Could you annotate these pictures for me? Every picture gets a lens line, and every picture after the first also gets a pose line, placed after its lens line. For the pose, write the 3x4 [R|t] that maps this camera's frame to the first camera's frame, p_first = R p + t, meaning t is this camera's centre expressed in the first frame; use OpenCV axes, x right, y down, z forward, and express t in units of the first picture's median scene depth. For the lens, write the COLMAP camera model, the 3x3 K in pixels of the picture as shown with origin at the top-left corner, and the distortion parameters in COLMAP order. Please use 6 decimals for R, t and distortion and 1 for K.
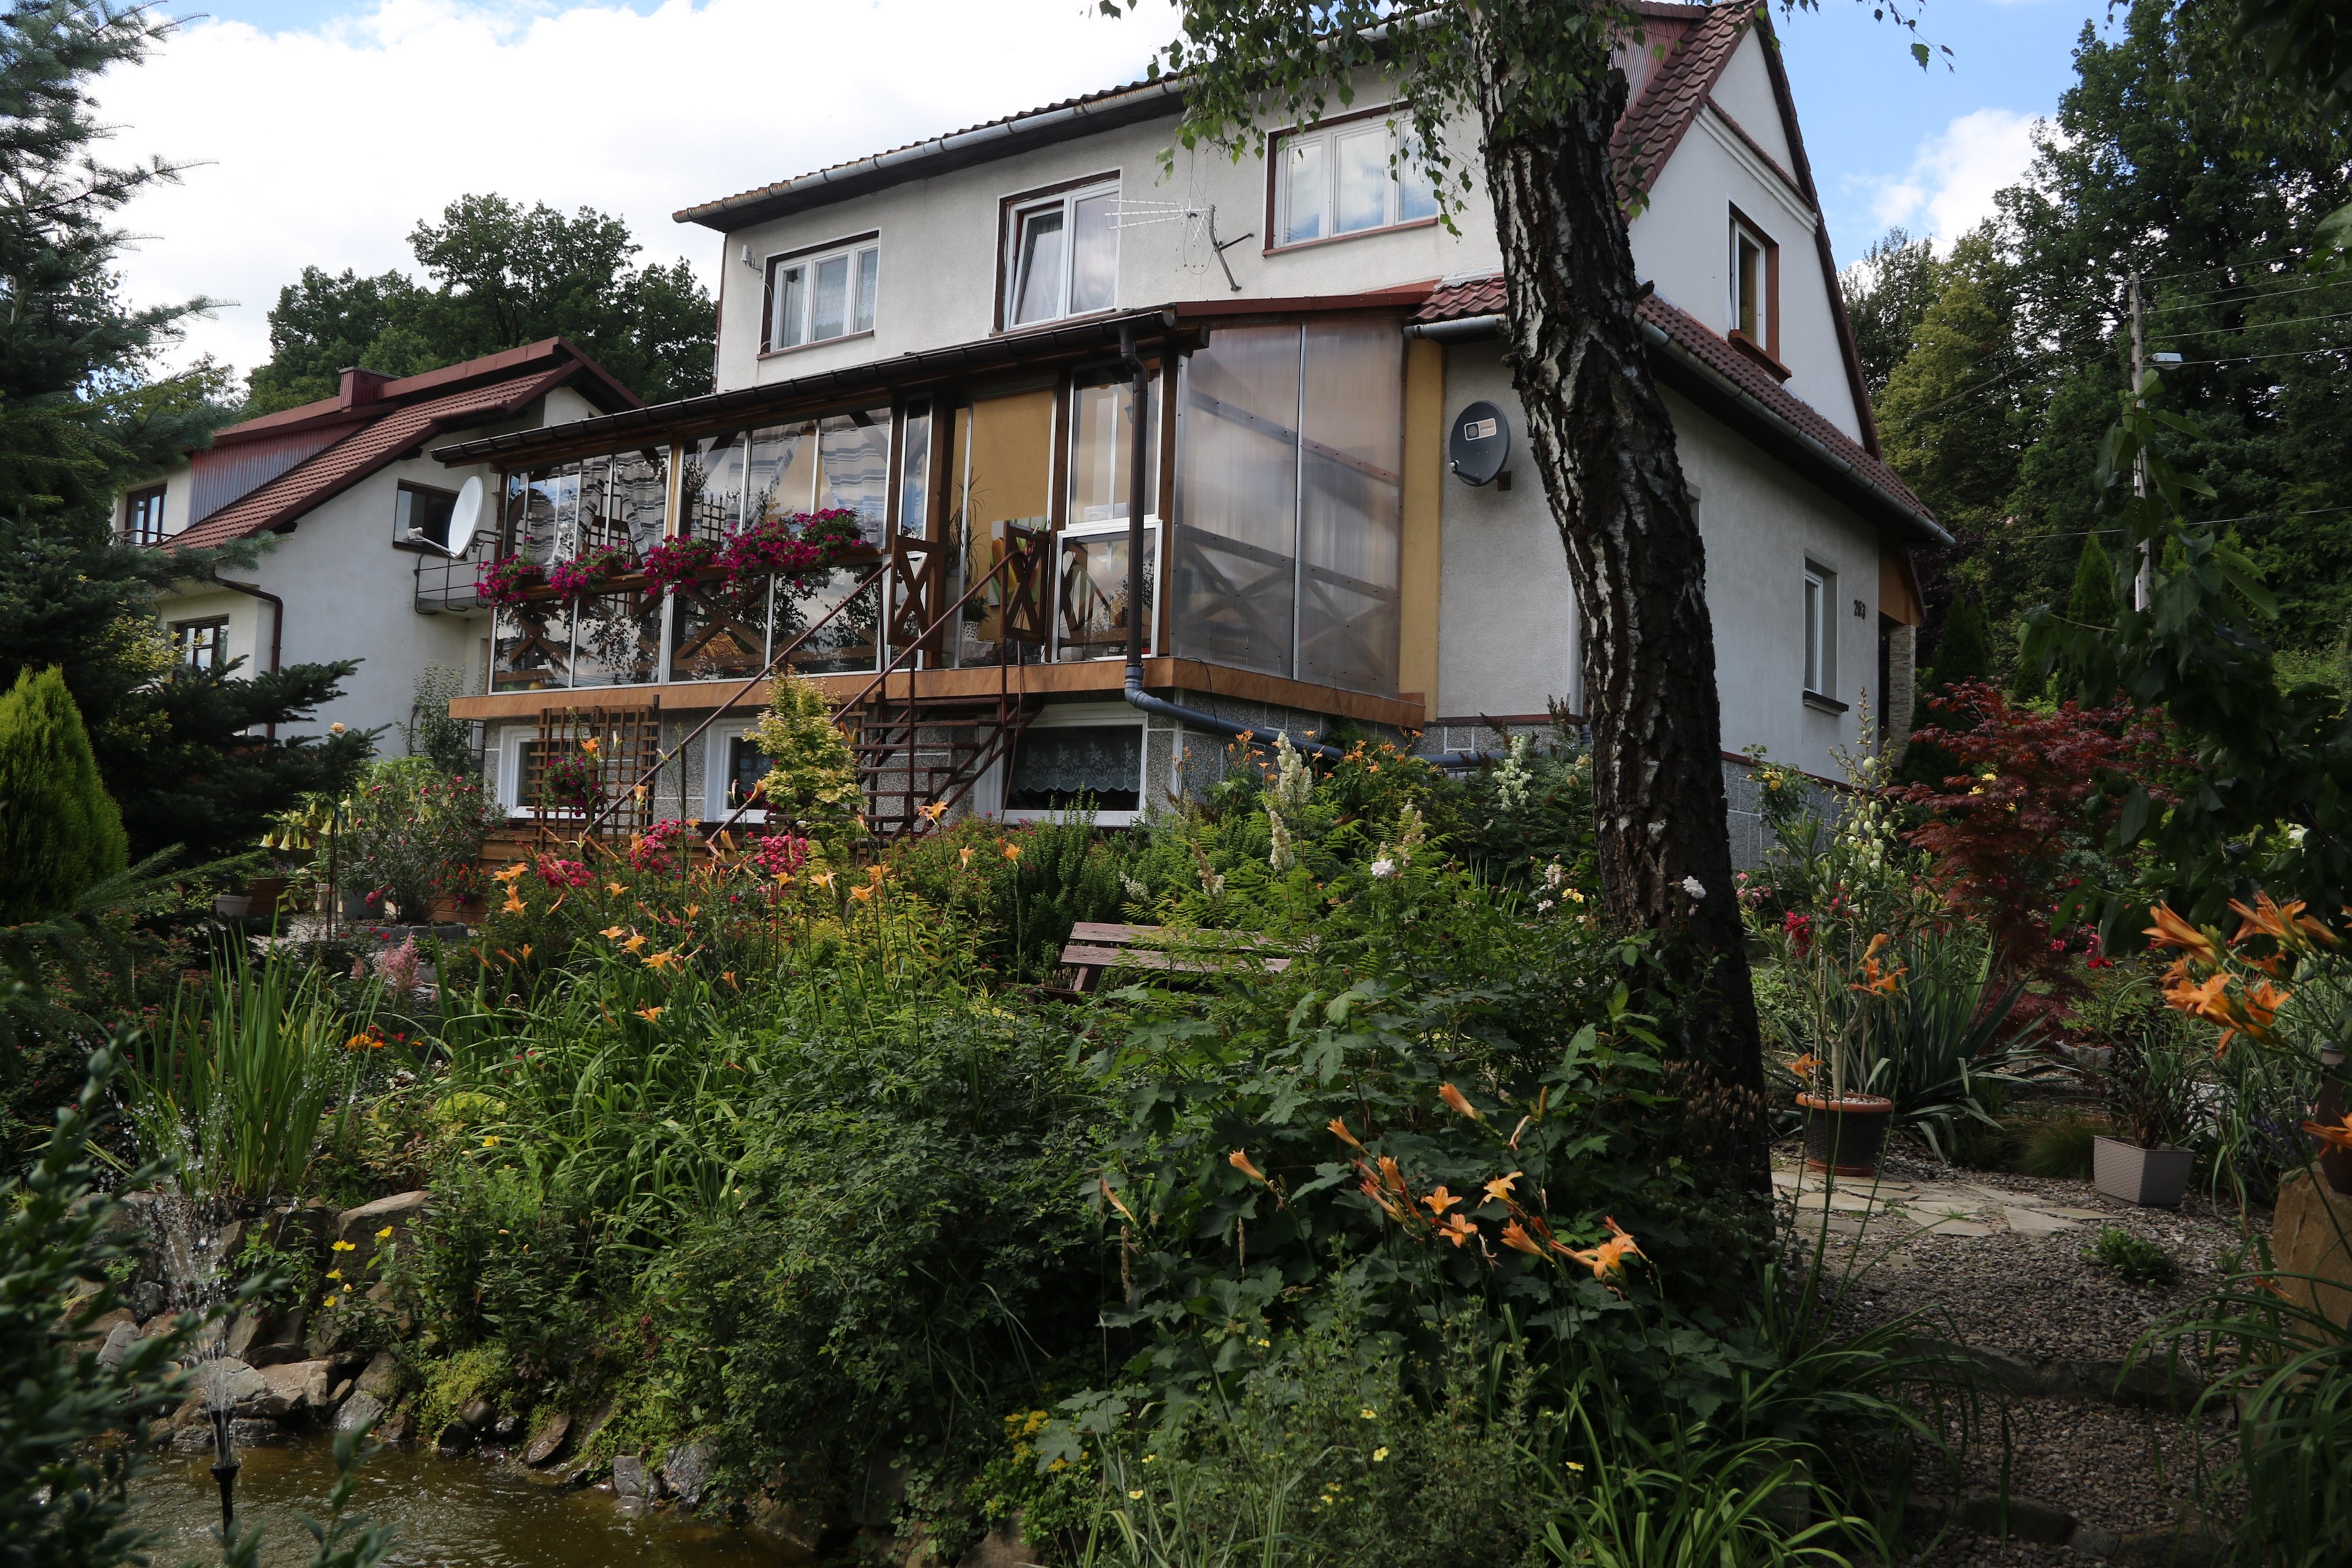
lens RADIAL K [[1898.9, 0, 1176.0], [0, 1898.9, 784.0], [0, 0, 1]] dist [-0.190441, 0.160182]
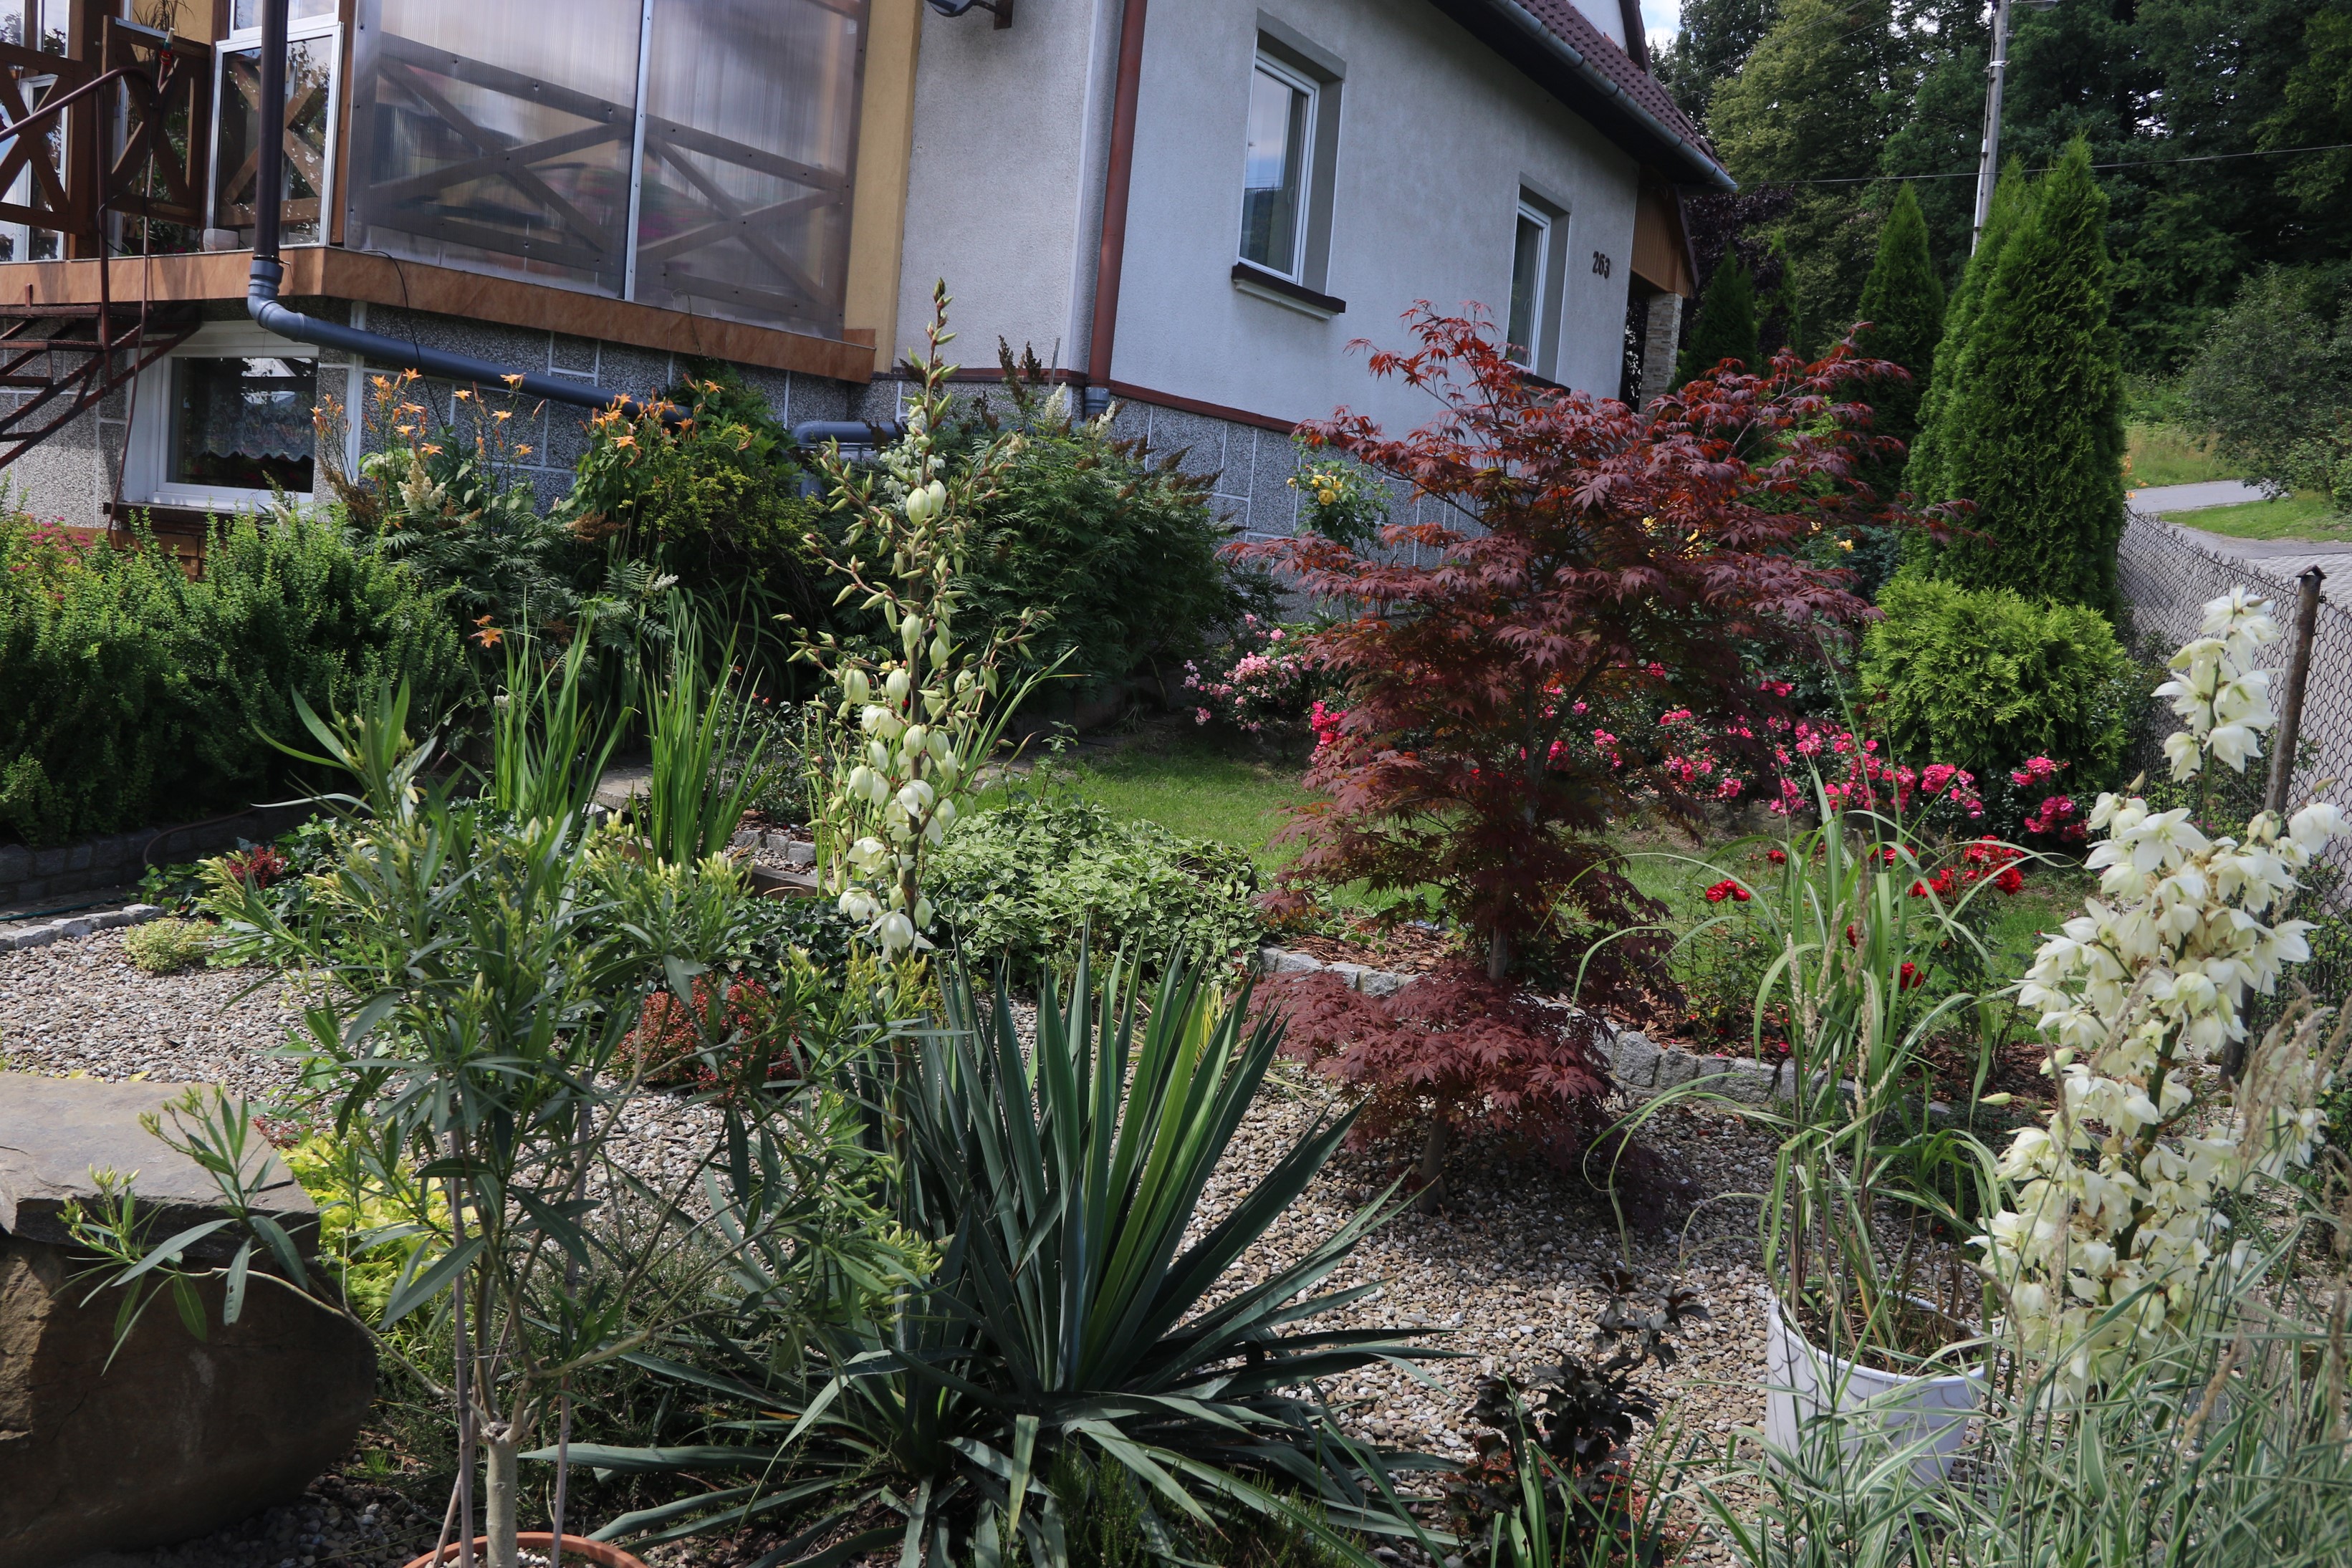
lens RADIAL K [[1898.9, 0, 1176.0], [0, 1898.9, 784.0], [0, 0, 1]] dist [-0.190441, 0.160182]
pose [[0.995577, 0.038119, 0.085869, 0.137354], [-0.052675, 0.983298, 0.174213, -0.007851], [-0.077794, -0.177966, 0.980957, 0.225070]]
